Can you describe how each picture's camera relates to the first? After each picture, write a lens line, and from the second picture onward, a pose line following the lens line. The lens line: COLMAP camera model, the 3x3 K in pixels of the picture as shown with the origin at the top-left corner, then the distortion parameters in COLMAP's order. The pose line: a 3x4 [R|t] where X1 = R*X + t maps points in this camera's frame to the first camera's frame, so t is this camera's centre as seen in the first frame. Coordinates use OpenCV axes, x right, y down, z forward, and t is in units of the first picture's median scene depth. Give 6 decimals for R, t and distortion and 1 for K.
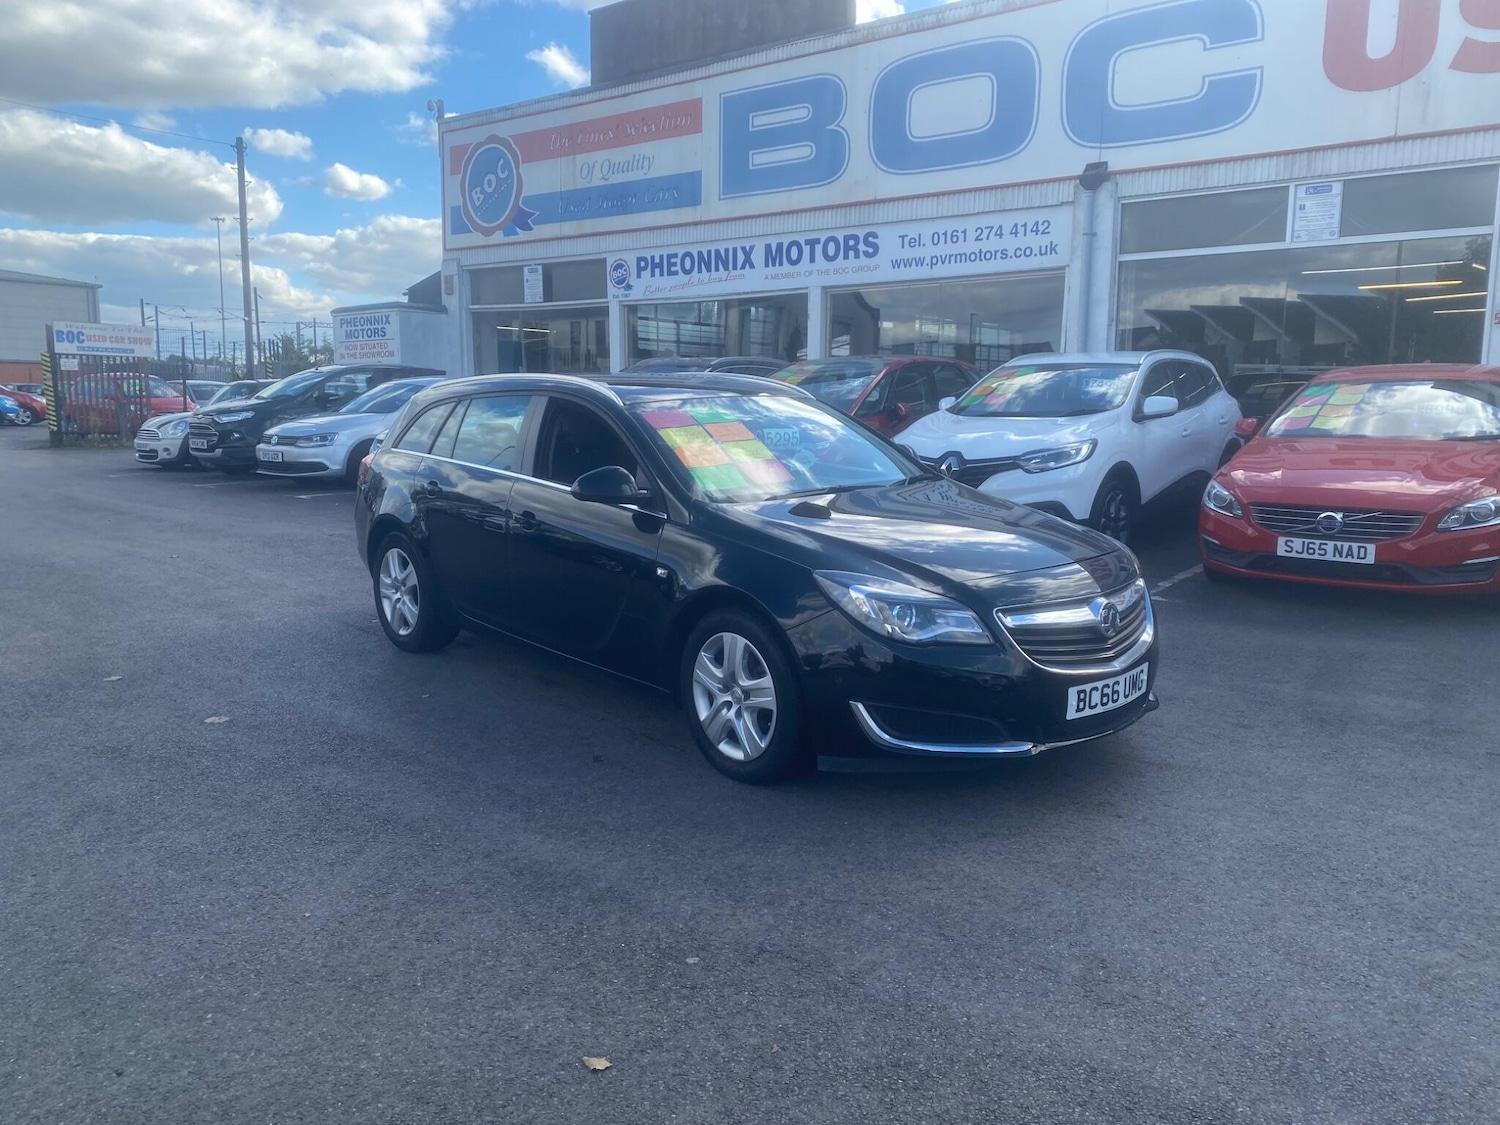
lens RADIAL K [[1130.4, 0, 756.1], [0, 1130.4, 563.3], [0, 0, 1]] dist [0.041582, -0.053322]
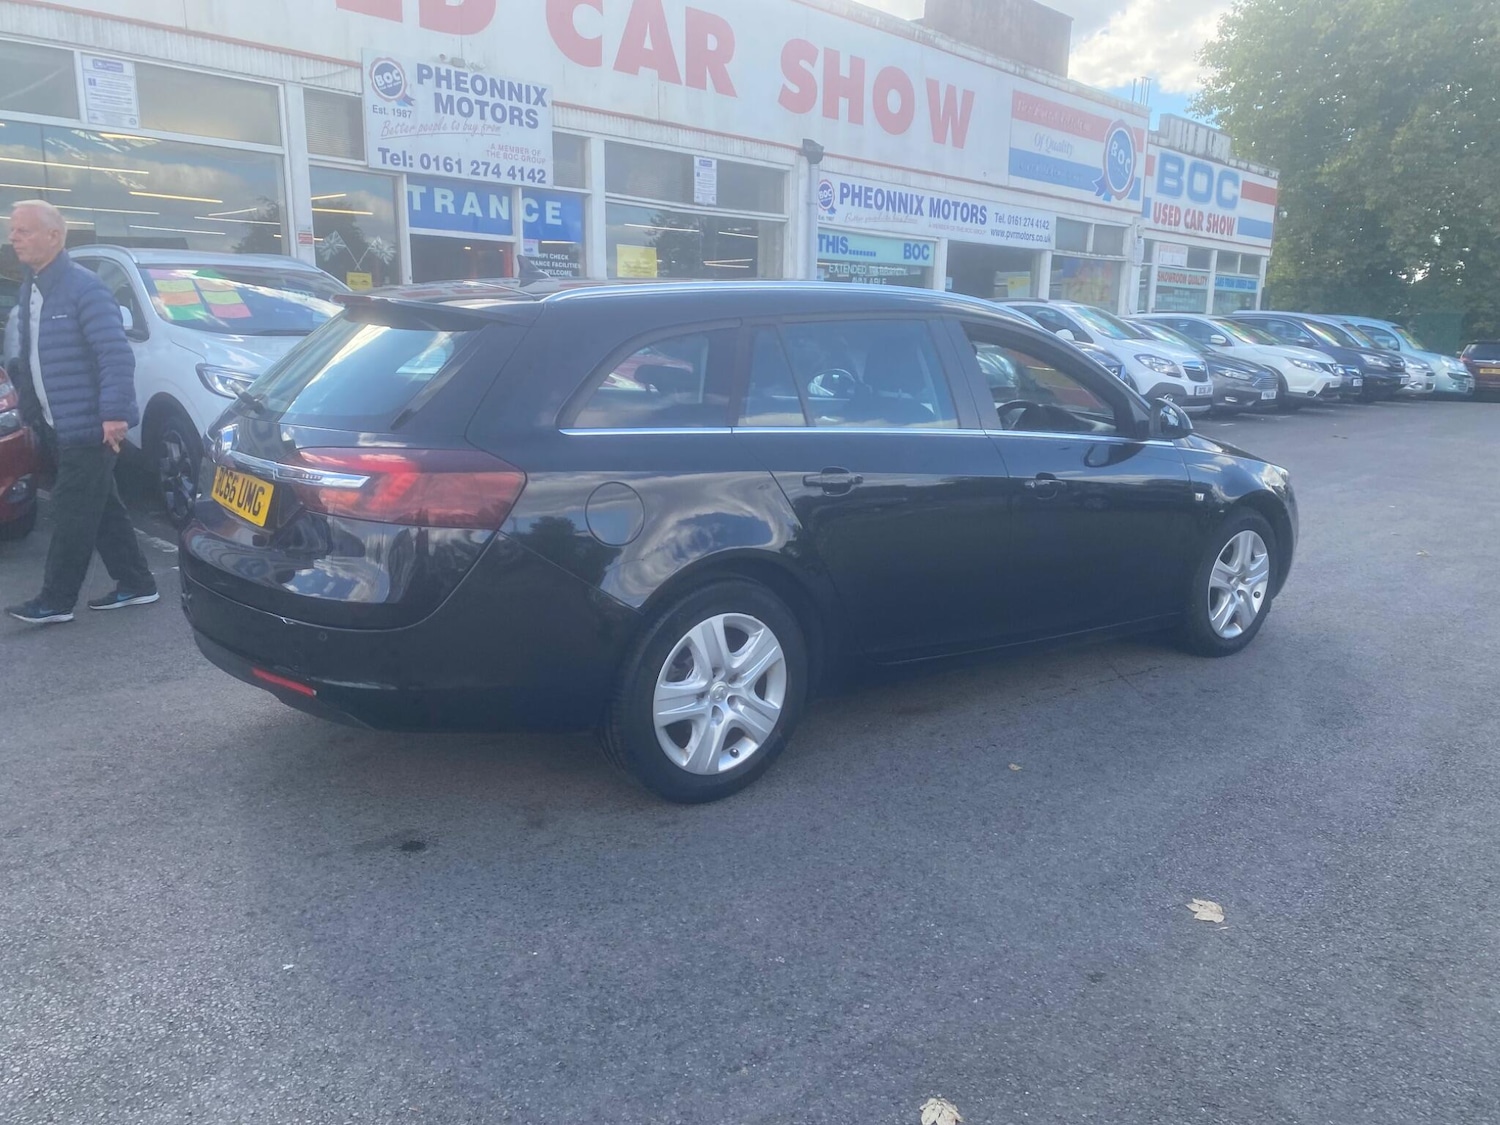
lens RADIAL K [[1137.8, 0, 755.2], [0, 1137.8, 585.1], [0, 0, 1]] dist [0.009865, -0.000300]
pose [[0.064910, -0.222760, 0.972710, -0.354934], [0.124665, 0.968939, 0.213577, -0.058383], [-0.990073, 0.107400, 0.090664, 0.406196]]
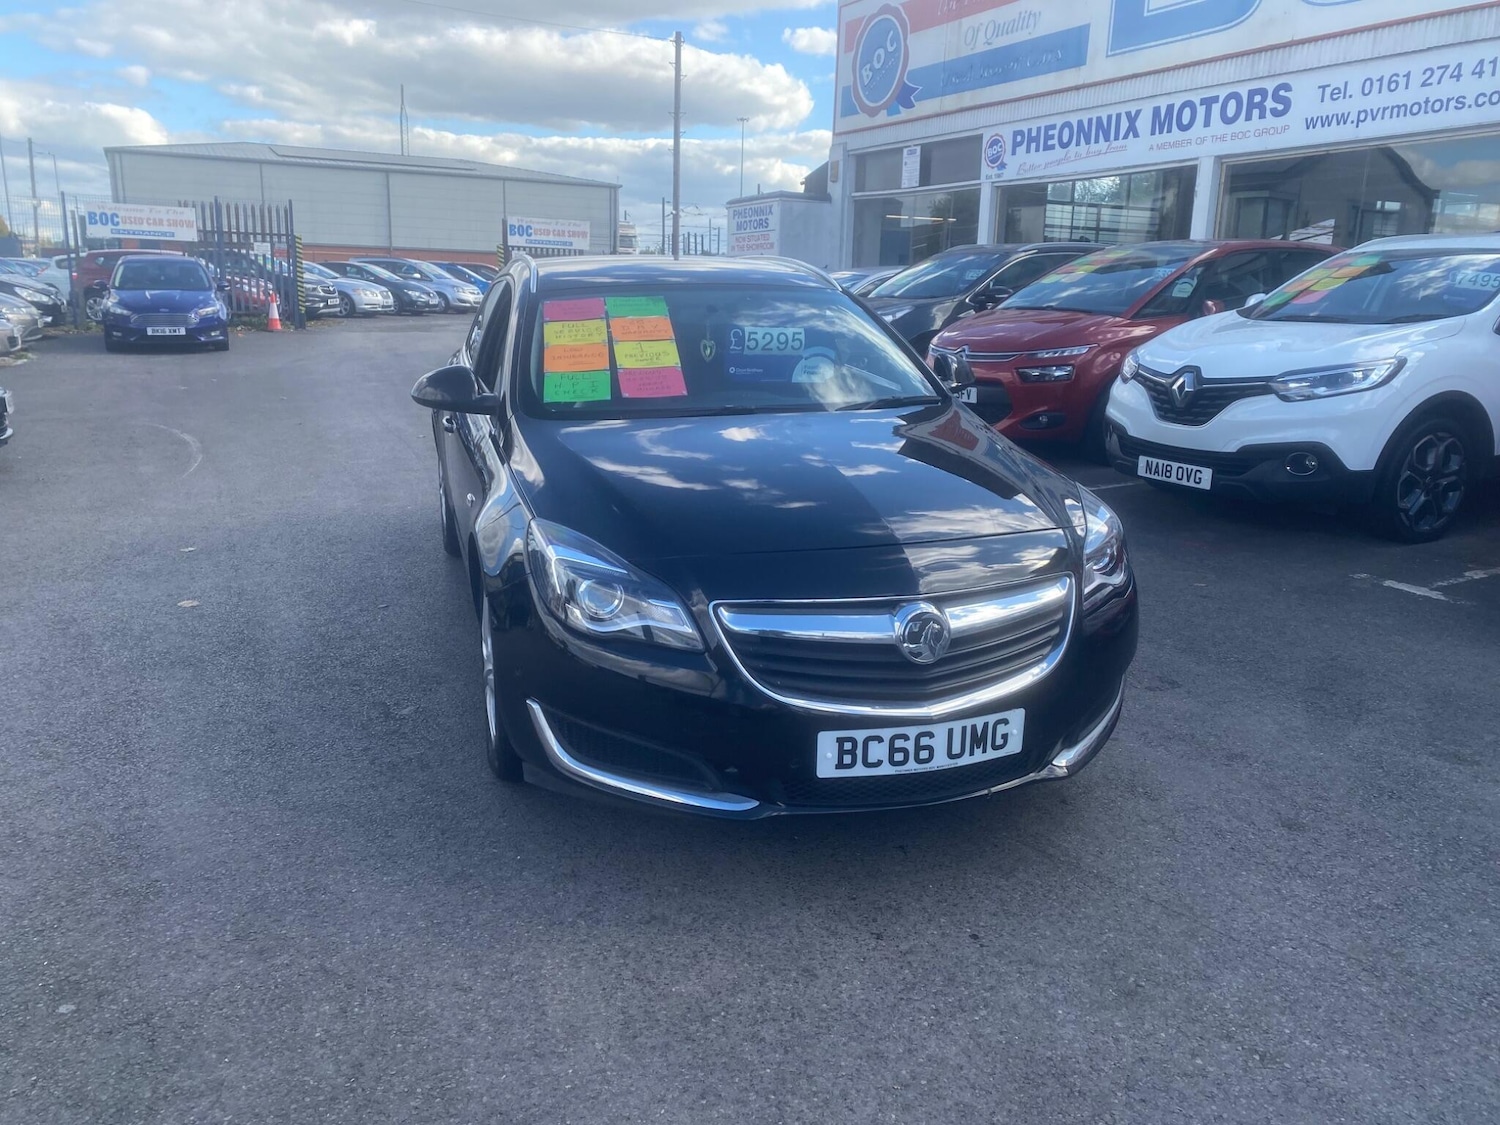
lens RADIAL K [[1138.3, 0, 729.4], [0, 1138.3, 555.3], [0, 0, 1]] dist [0.026122, -0.024205]
pose [[0.903325, 0.110698, -0.414426, 0.132508], [-0.076916, 0.992269, 0.097392, -0.014324], [0.422004, -0.056100, 0.904857, 0.102602]]
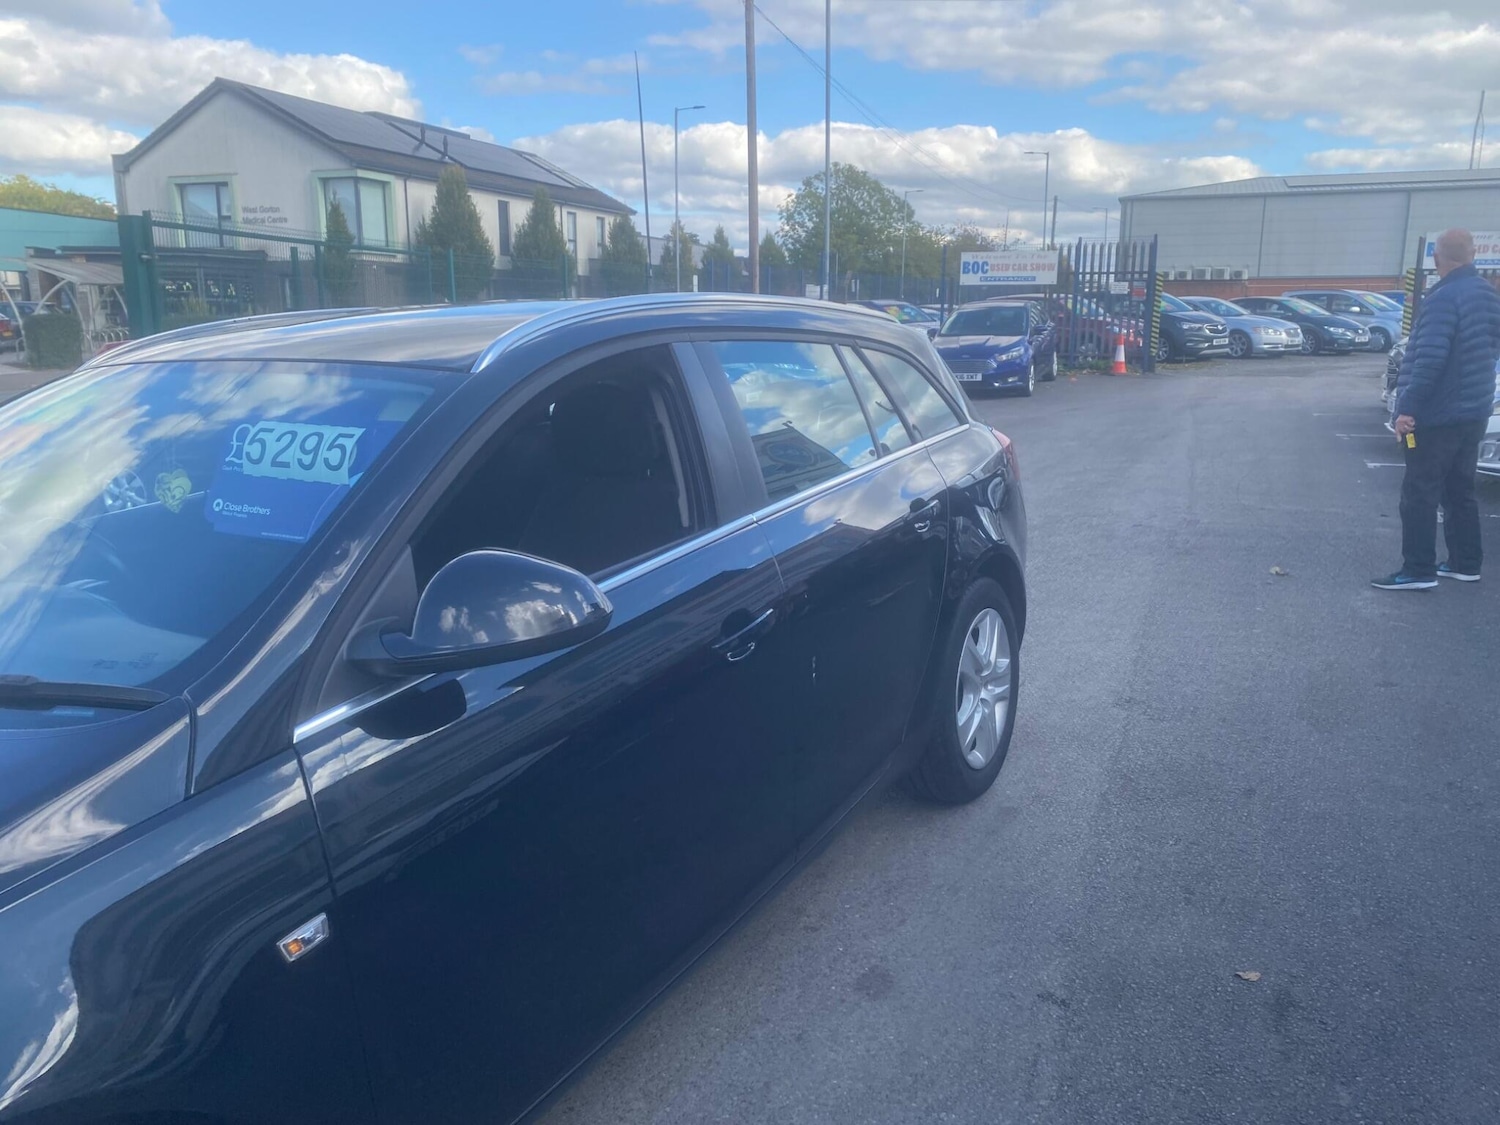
lens RADIAL K [[1136.0, 0, 759.7], [0, 1136.0, 560.4], [0, 0, 1]] dist [0.020396, -0.020287]
pose [[0.311625, 0.191814, -0.930643, 0.162253], [-0.128045, 0.978957, 0.158896, -0.062406], [0.941538, 0.069648, 0.329628, 0.393585]]
